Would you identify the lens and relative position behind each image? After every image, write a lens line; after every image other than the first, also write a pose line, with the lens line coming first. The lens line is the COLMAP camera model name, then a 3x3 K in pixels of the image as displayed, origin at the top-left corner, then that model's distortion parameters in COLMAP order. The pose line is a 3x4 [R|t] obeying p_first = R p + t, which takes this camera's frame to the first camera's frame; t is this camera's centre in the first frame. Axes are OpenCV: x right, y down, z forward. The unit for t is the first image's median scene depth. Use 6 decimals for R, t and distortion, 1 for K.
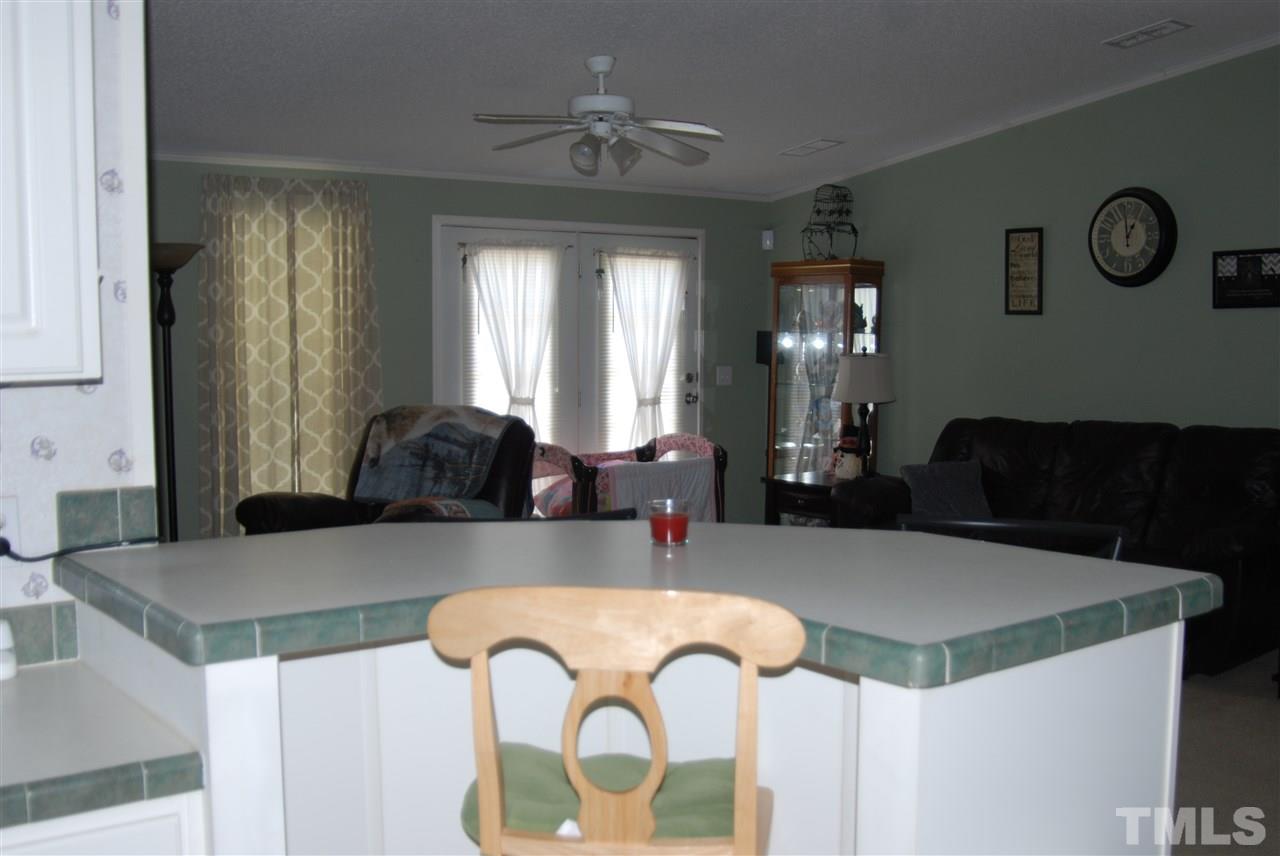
lens RADIAL K [[1352.2, 0, 650.4], [0, 1352.2, 456.5], [0, 0, 1]] dist [-0.138468, 0.124950]
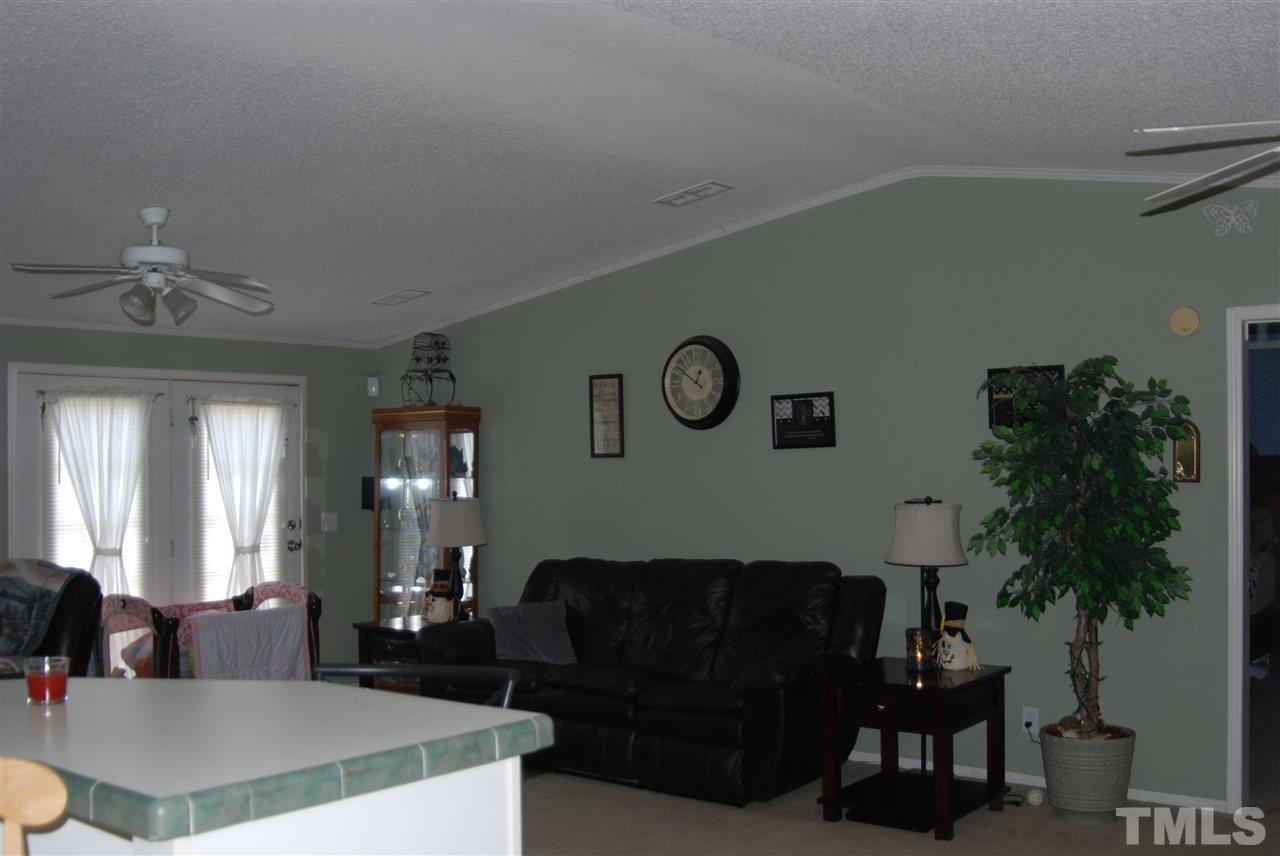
lens RADIAL K [[1352.2, 0, 650.4], [0, 1352.2, 456.5], [0, 0, 1]] dist [-0.138468, 0.124950]
pose [[0.975443, -0.009875, 0.220030, 0.088965], [0.032543, 0.994491, -0.099638, -0.001731], [-0.217834, 0.104352, 0.970391, -0.024115]]
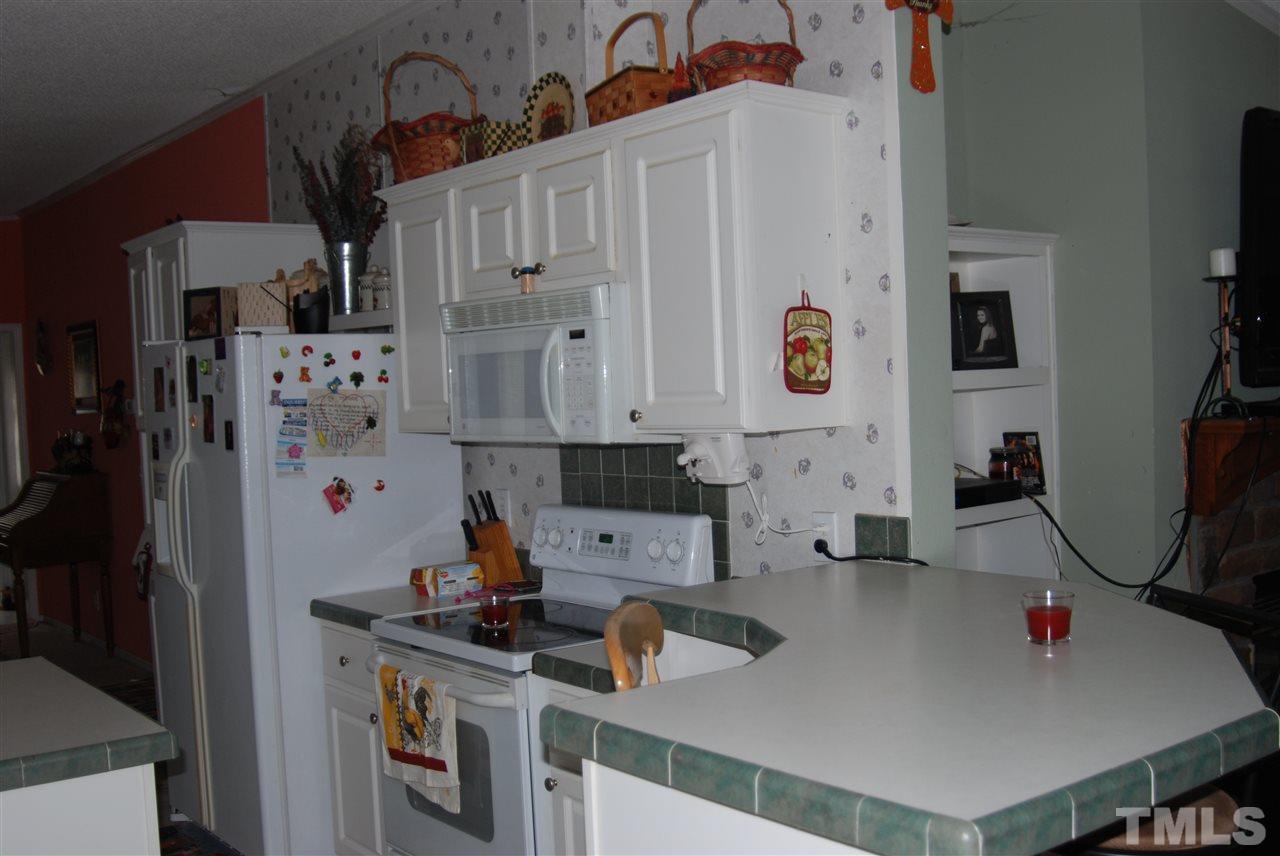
lens RADIAL K [[1352.2, 0, 650.4], [0, 1352.2, 456.5], [0, 0, 1]] dist [-0.138468, 0.124950]
pose [[0.002893, 0.050898, -0.998700, 0.341021], [-0.064922, 0.996606, 0.050604, -0.032119], [0.997886, 0.064691, 0.006187, 0.279221]]
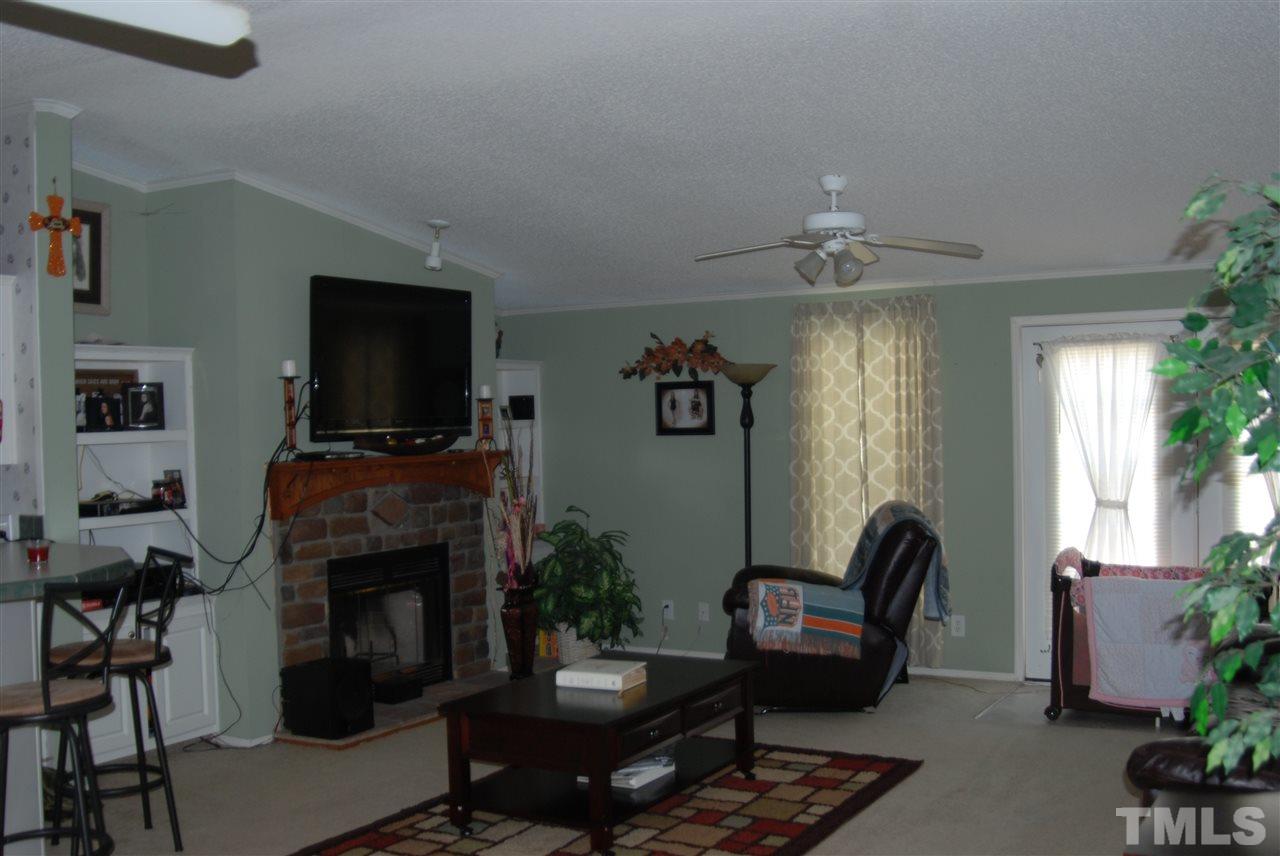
lens RADIAL K [[1352.2, 0, 650.4], [0, 1352.2, 456.5], [0, 0, 1]] dist [-0.138468, 0.124950]
pose [[0.365805, 0.015329, -0.930565, 0.756237], [-0.071966, 0.997337, -0.011861, -0.046278], [0.927905, 0.071307, 0.365934, 0.415042]]
